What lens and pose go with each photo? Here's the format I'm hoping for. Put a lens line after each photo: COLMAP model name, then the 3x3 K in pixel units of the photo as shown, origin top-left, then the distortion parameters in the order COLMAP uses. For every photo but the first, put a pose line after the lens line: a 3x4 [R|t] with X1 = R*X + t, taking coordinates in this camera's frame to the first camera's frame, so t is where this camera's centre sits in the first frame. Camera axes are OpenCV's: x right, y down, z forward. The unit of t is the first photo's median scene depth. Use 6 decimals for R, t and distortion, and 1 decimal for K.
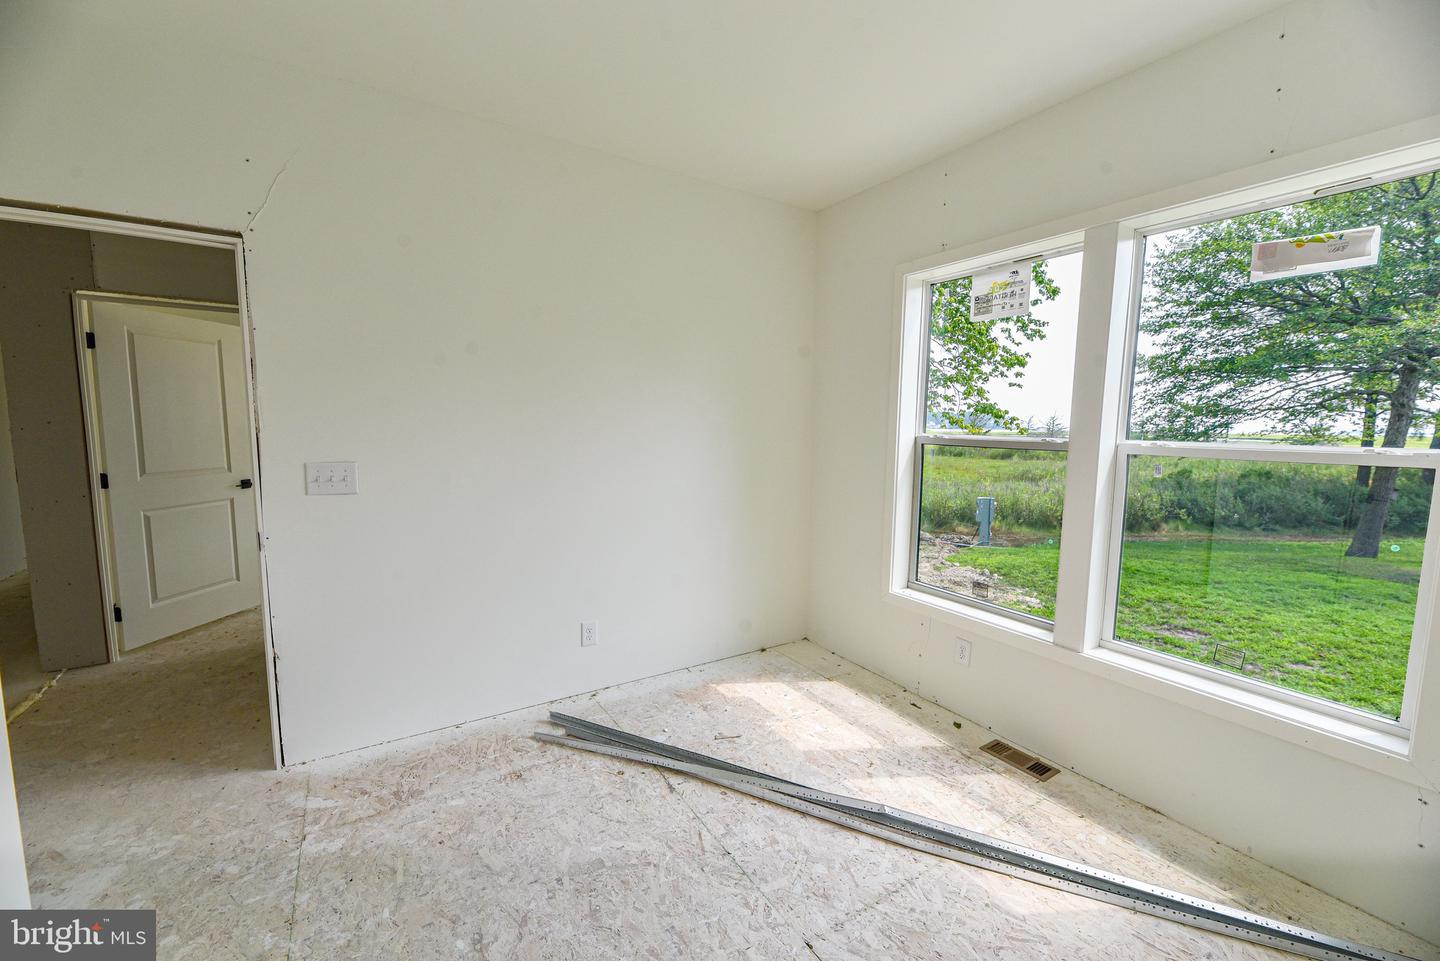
lens RADIAL K [[565.5, 0, 722.5], [0, 565.5, 482.4], [0, 0, 1]] dist [-0.000641, -0.000114]
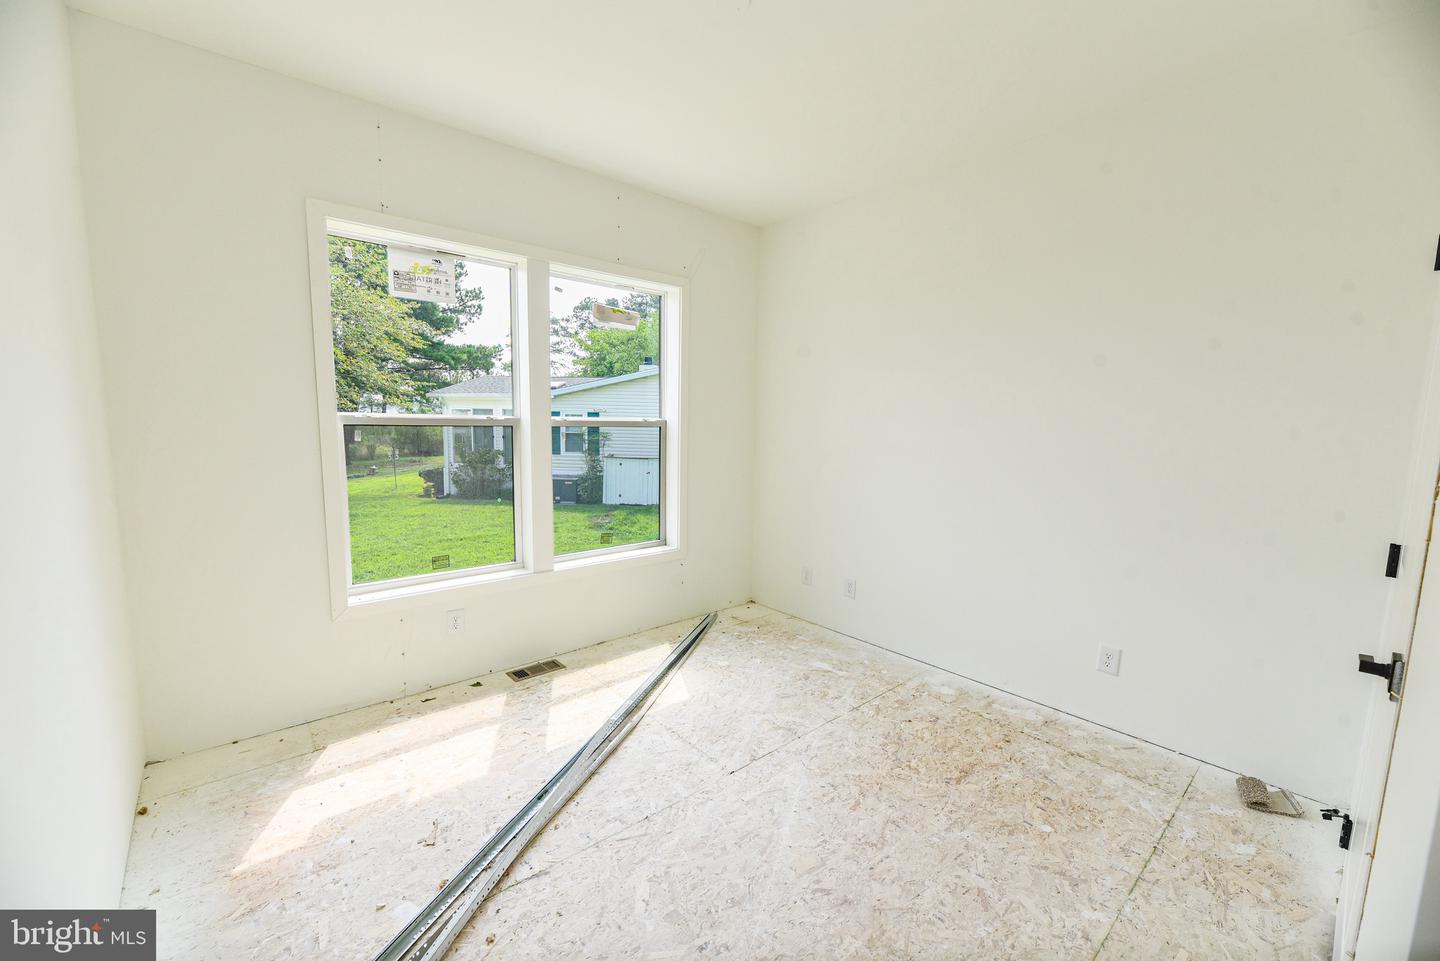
lens RADIAL K [[565.5, 0, 718.5], [0, 565.5, 479.0], [0, 0, 1]] dist [-0.000641, -0.000114]
pose [[-0.120016, -0.127908, 0.984498, -0.697883], [0.086124, 0.986585, 0.138679, -0.071109], [-0.989029, 0.101433, -0.107390, 0.669356]]
